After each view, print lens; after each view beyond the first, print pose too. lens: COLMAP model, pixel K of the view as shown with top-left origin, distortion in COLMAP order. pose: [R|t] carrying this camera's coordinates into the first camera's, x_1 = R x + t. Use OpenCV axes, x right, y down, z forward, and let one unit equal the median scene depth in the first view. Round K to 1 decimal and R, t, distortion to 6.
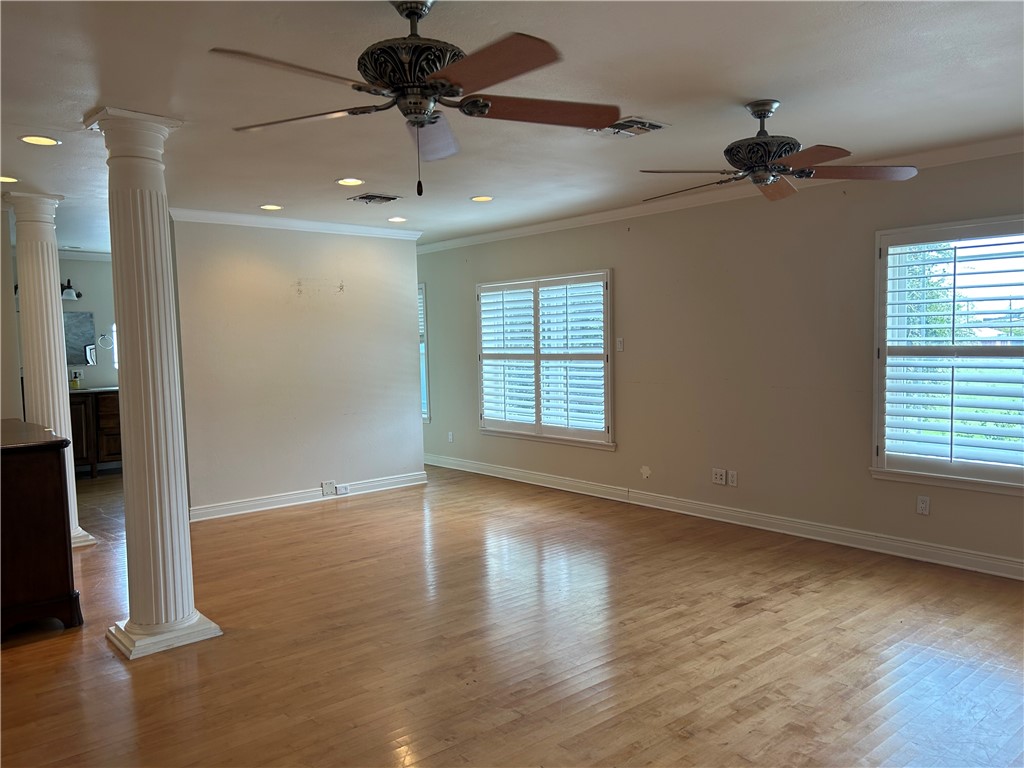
lens RADIAL K [[773.2, 0, 518.9], [0, 773.2, 388.7], [0, 0, 1]] dist [0.034381, -0.014659]
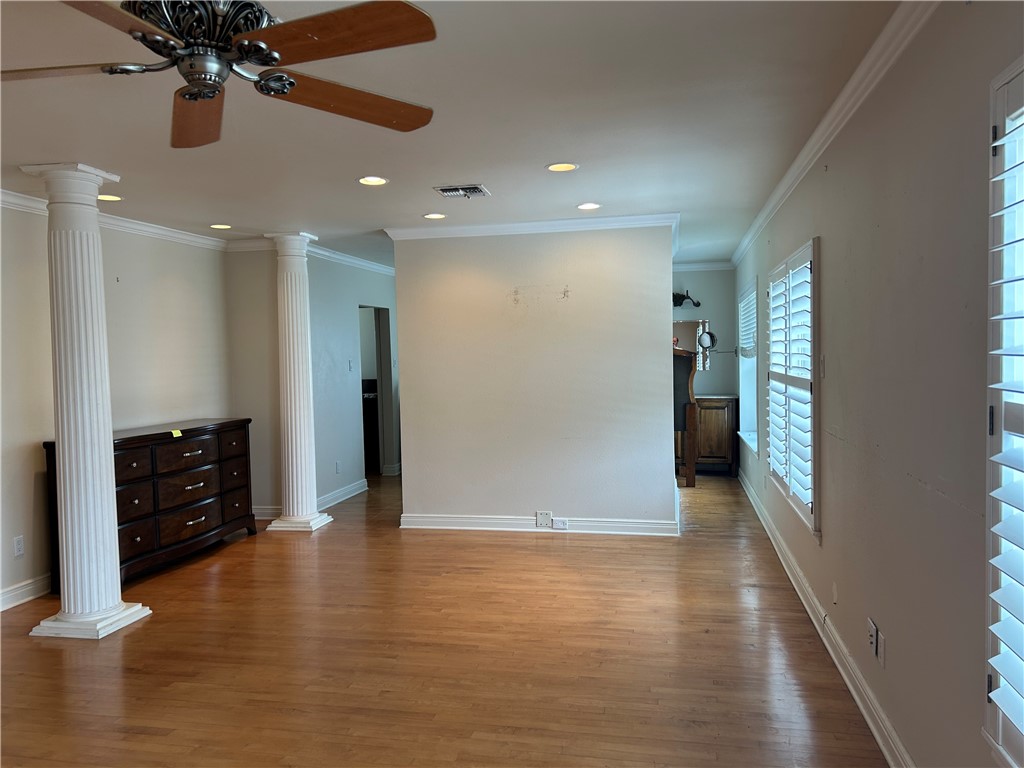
lens RADIAL K [[773.2, 0, 512.2], [0, 773.2, 383.1], [0, 0, 1]] dist [0.034381, -0.014659]
pose [[0.609515, 0.040195, -0.791755, 0.445847], [-0.043389, 0.998908, 0.017309, -0.043380], [0.791586, 0.023803, 0.610593, 0.438650]]
